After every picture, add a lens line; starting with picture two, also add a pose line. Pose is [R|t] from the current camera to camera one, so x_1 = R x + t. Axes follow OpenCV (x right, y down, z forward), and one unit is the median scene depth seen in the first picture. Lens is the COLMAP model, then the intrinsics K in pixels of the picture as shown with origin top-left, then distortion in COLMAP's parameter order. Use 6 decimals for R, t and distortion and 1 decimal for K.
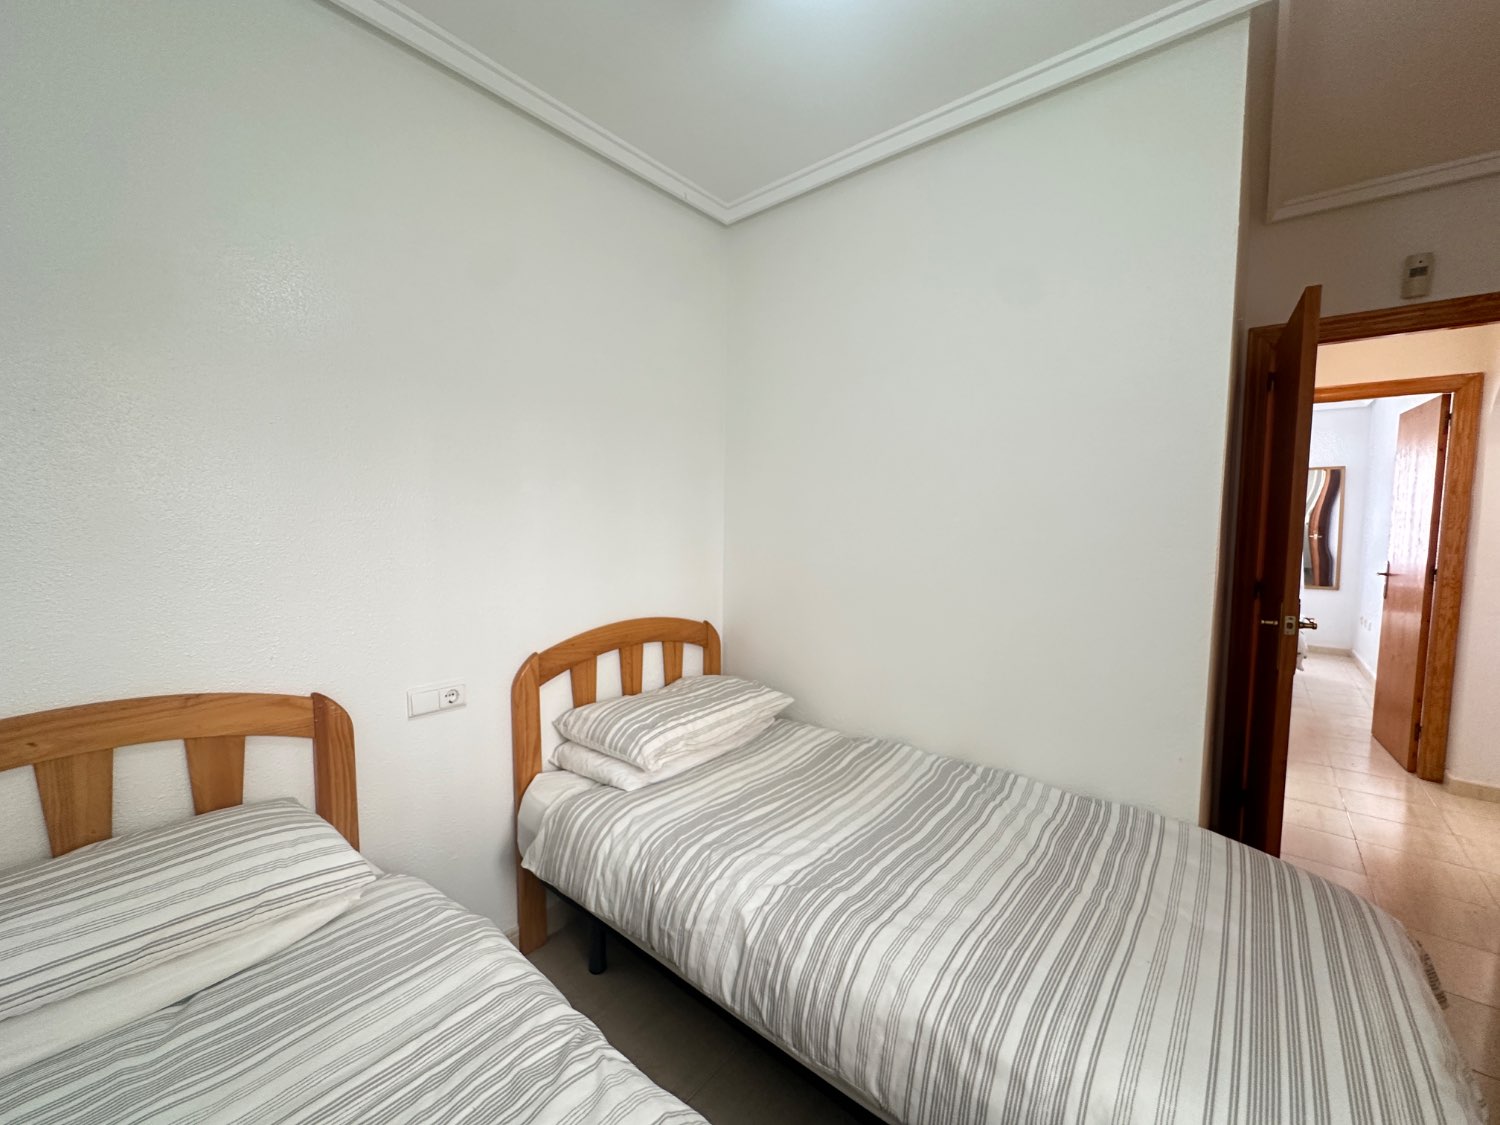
lens RADIAL K [[598.8, 0, 757.3], [0, 598.8, 557.3], [0, 0, 1]] dist [-0.002694, 0.000696]
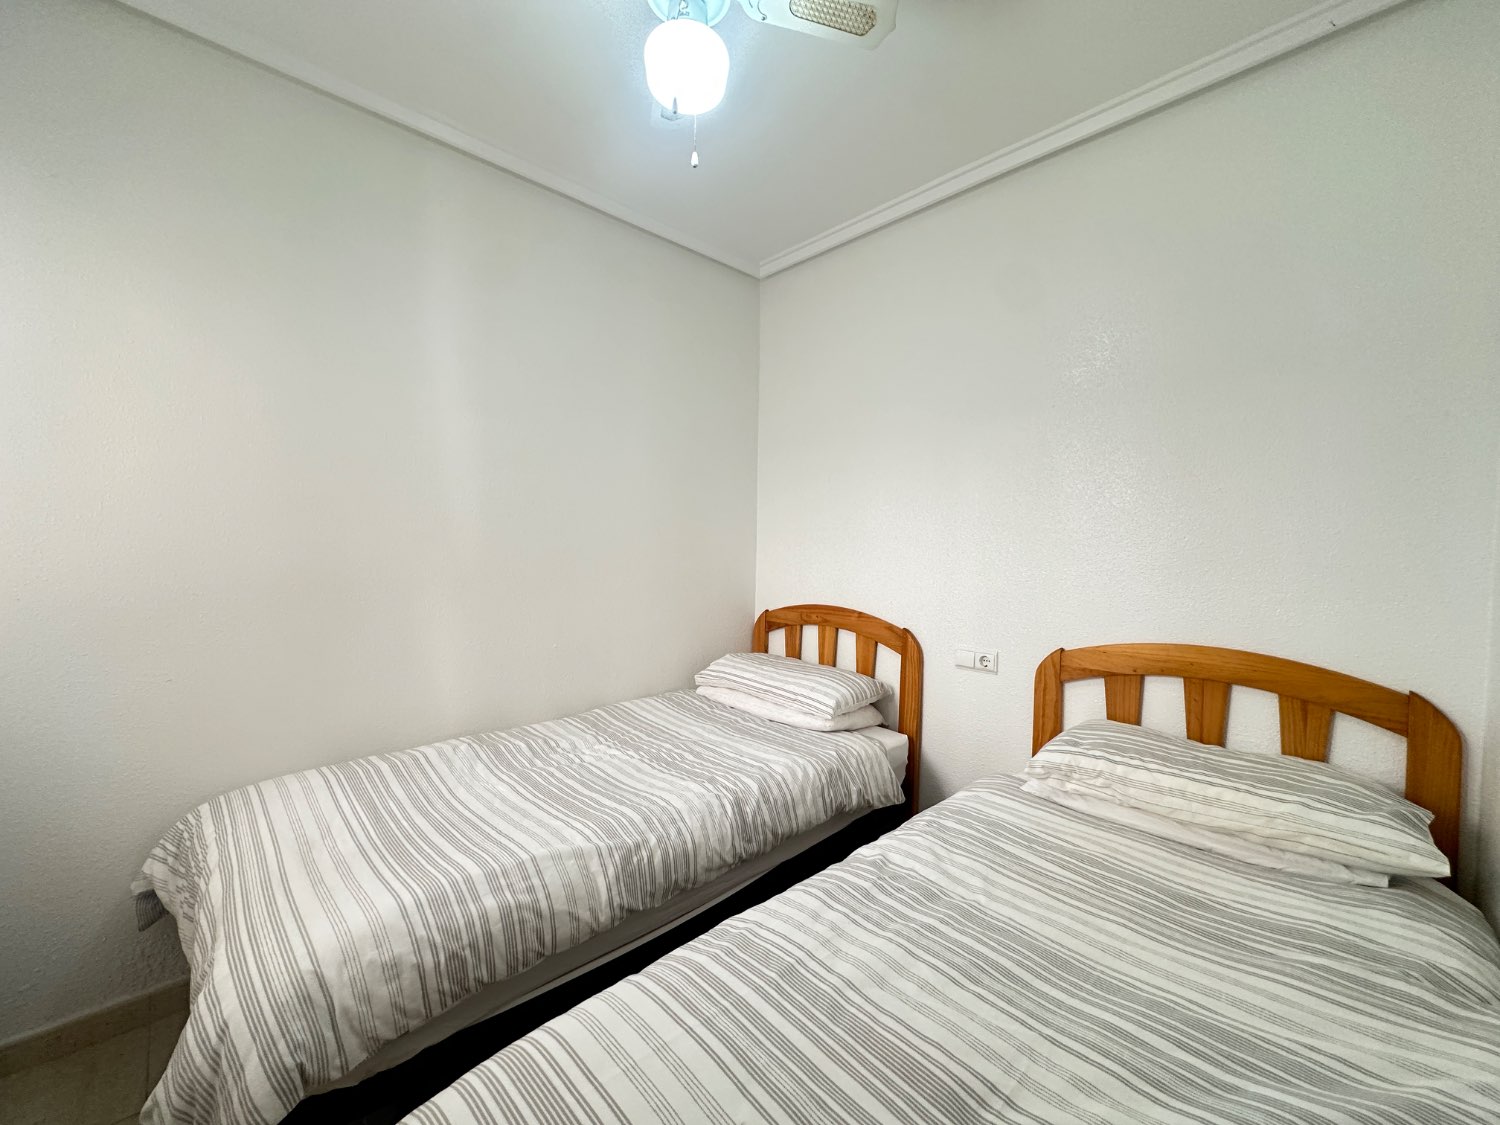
lens RADIAL K [[598.8, 0, 756.4], [0, 598.8, 565.9], [0, 0, 1]] dist [-0.002694, 0.000696]
pose [[-0.098203, 0.022505, -0.994912, 0.707088], [-0.088108, 0.995622, 0.031218, 0.032025], [0.991258, 0.090725, -0.095790, 0.565074]]
